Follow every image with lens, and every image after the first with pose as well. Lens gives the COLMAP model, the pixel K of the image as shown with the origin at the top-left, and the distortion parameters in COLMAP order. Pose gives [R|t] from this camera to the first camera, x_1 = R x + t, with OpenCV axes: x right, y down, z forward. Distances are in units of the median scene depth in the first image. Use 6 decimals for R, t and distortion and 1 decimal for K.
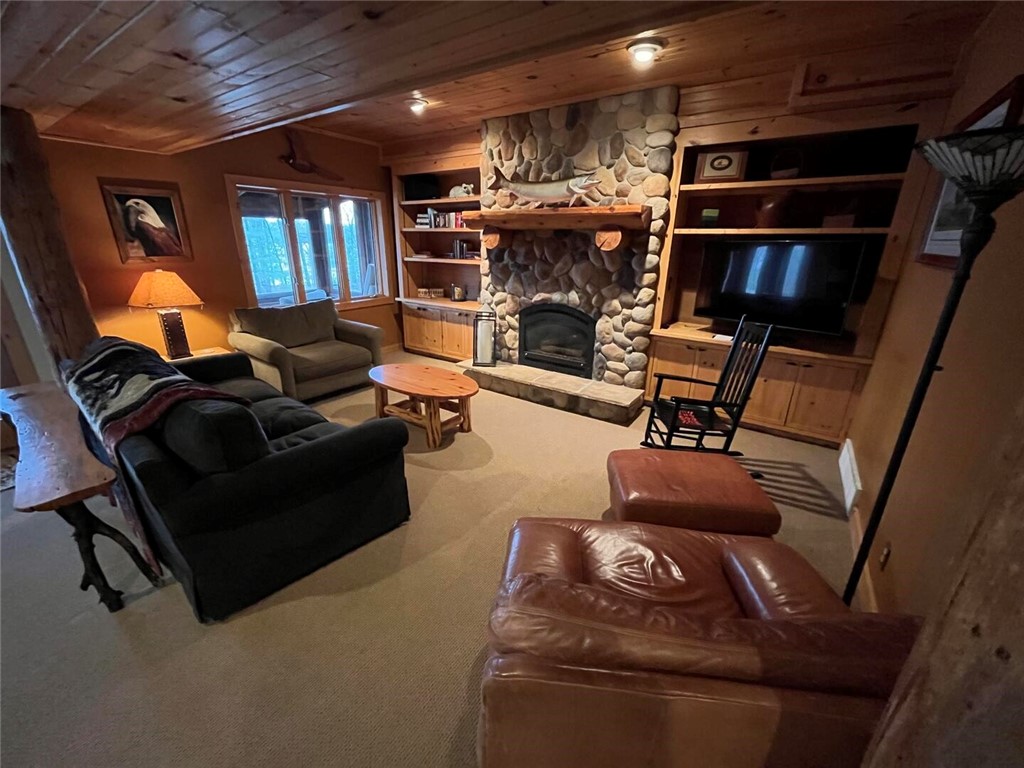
lens RADIAL K [[413.9, 0, 511.8], [0, 413.9, 381.6], [0, 0, 1]] dist [-0.002051, -0.000227]
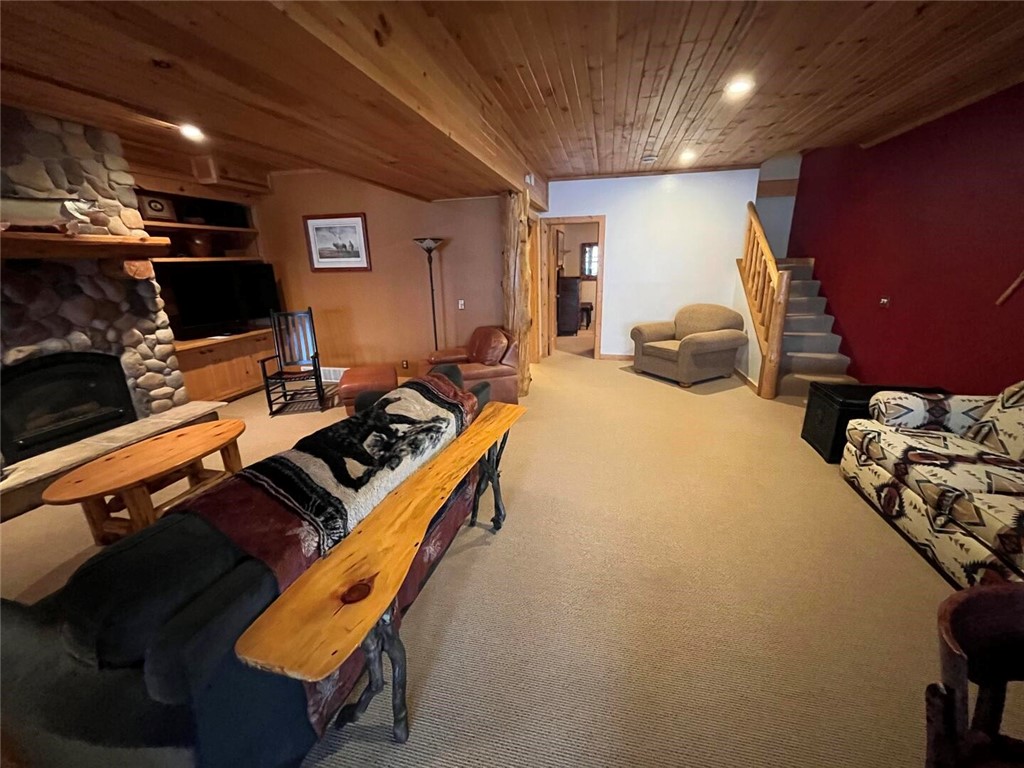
lens RADIAL K [[413.9, 0, 508.1], [0, 413.9, 381.0], [0, 0, 1]] dist [-0.002051, -0.000227]
pose [[-0.368042, -0.266589, 0.890773, -0.950368], [0.322539, 0.861926, 0.391220, -0.183538], [-0.872074, 0.431294, -0.231239, 0.494720]]
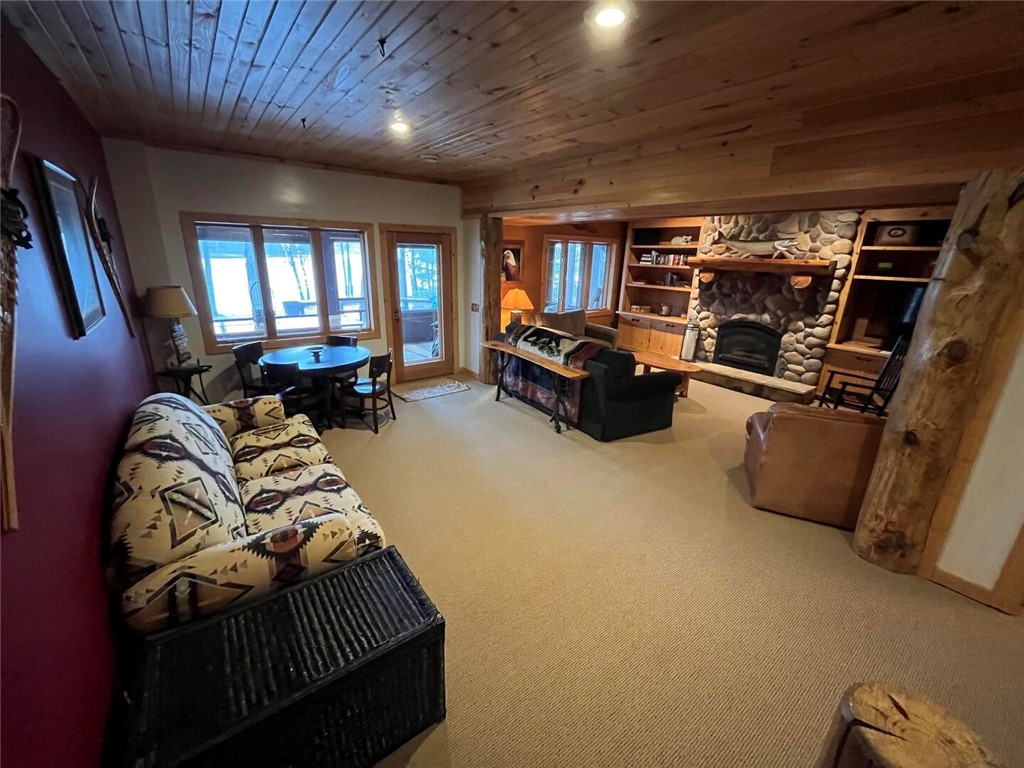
lens RADIAL K [[413.9, 0, 510.0], [0, 413.9, 381.8], [0, 0, 1]] dist [-0.002051, -0.000227]
pose [[0.947169, 0.107963, -0.302018, -0.242264], [-0.118578, 0.992800, -0.016979, 0.151096], [0.298010, 0.051894, 0.953151, -0.643409]]
